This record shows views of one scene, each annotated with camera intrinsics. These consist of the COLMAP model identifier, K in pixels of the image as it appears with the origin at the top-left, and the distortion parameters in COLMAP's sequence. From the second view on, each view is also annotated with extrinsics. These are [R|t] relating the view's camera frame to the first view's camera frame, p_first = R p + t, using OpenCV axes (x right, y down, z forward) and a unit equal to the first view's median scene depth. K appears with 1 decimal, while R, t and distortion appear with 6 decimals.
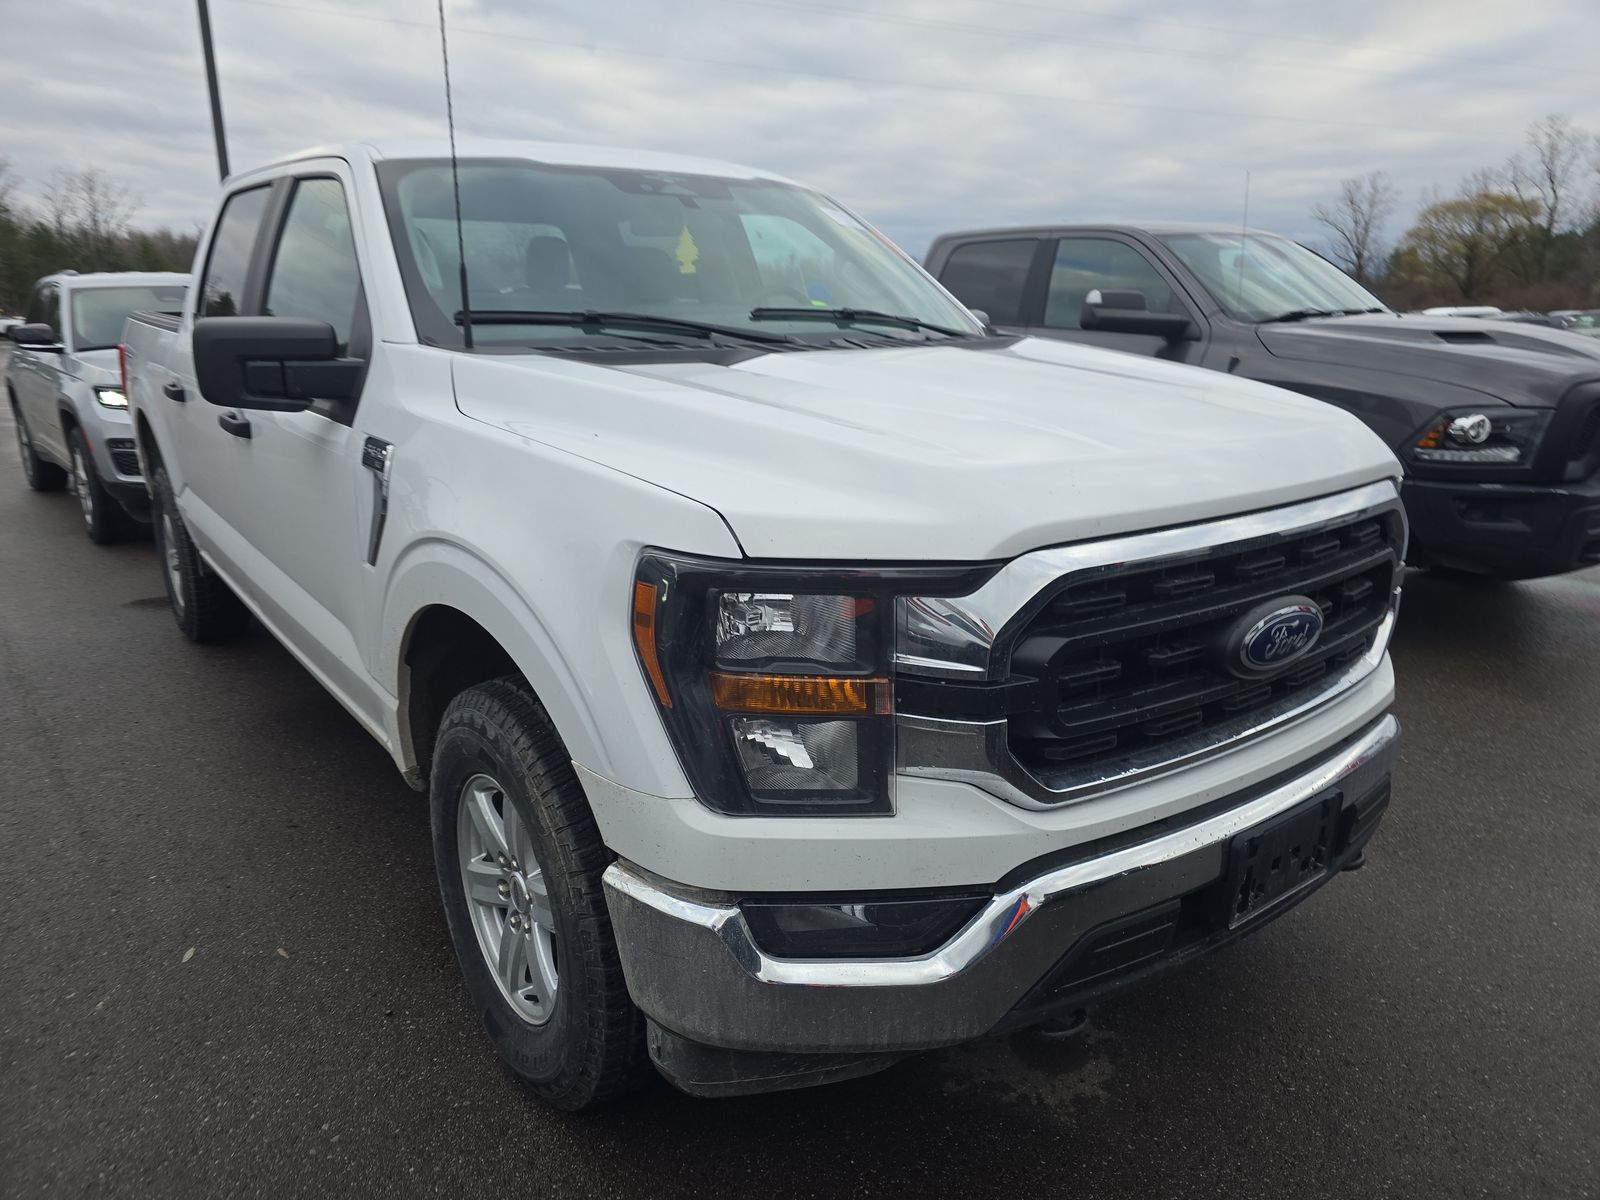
lens RADIAL K [[1097.1, 0, 810.8], [0, 1097.1, 601.7], [0, 0, 1]] dist [0.061817, -0.051761]
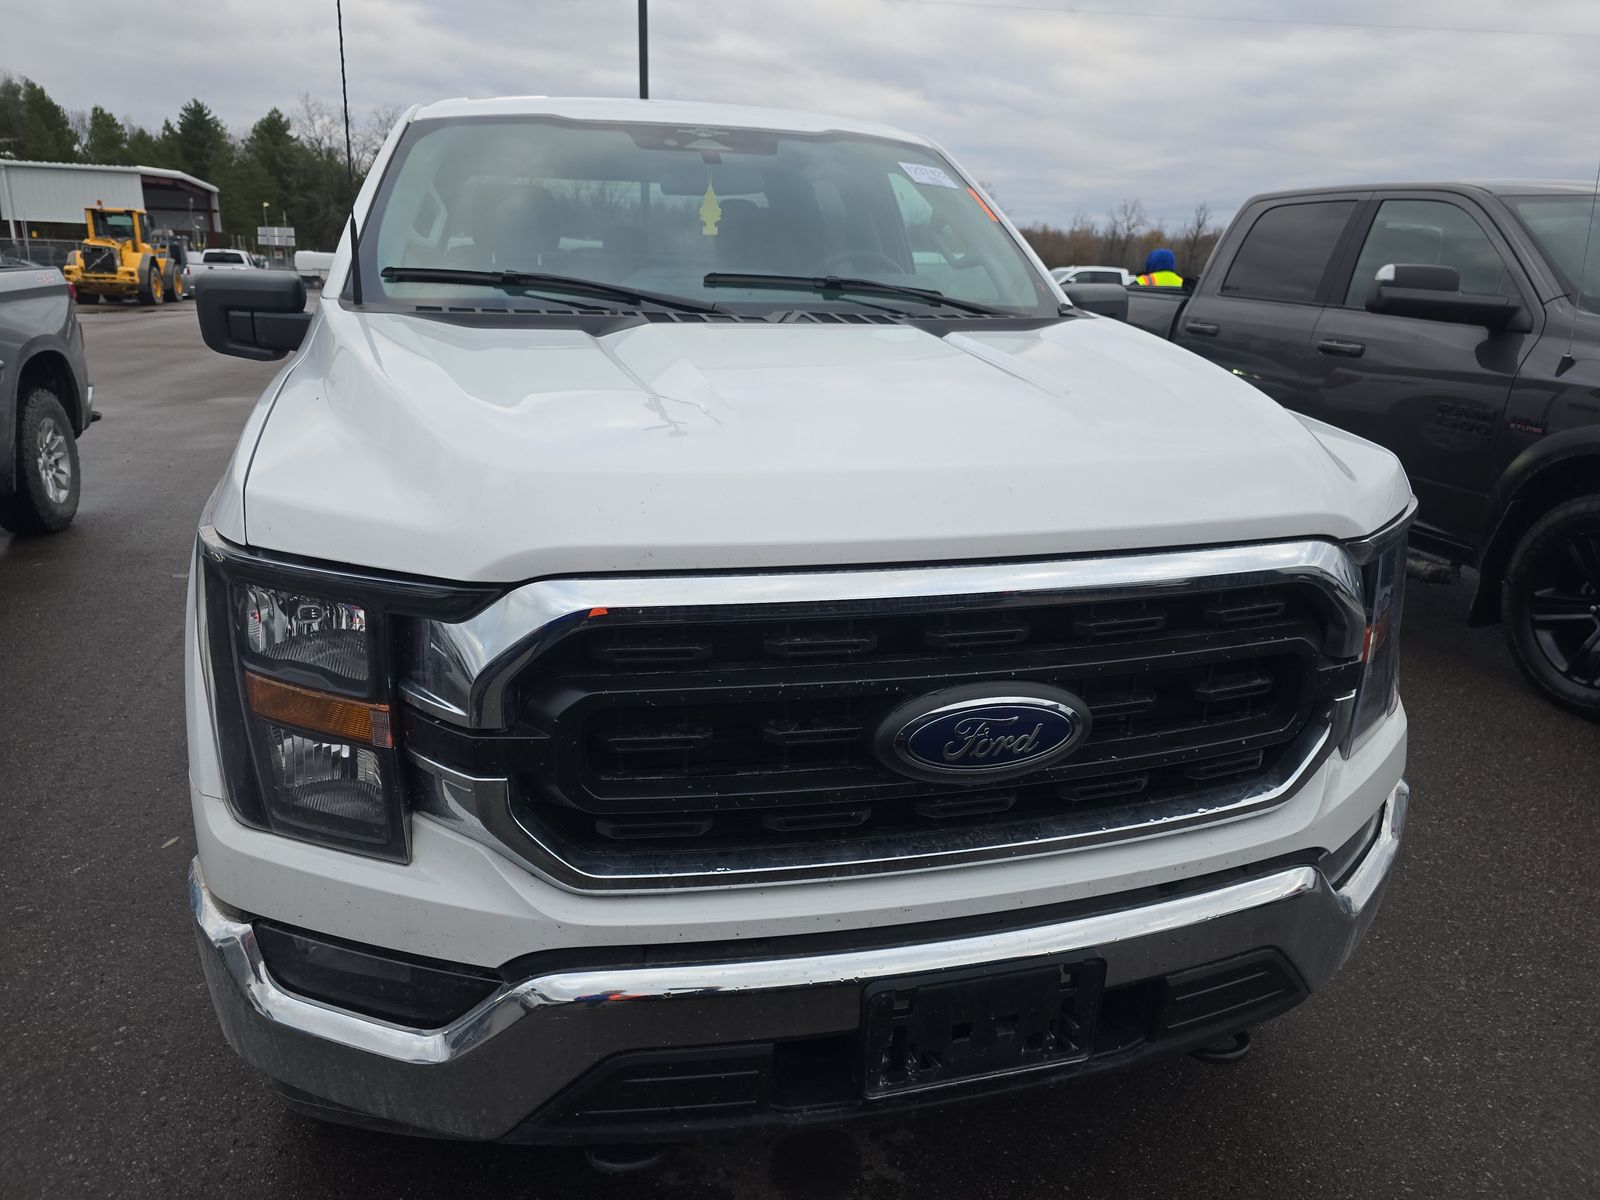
lens RADIAL K [[1097.1, 0, 795.0], [0, 1097.1, 595.5], [0, 0, 1]] dist [0.061817, -0.051761]
pose [[0.924795, 0.129838, -0.357626, 0.468881], [-0.122020, 0.991532, 0.044447, -0.065202], [0.360368, 0.002533, 0.932807, 0.221613]]
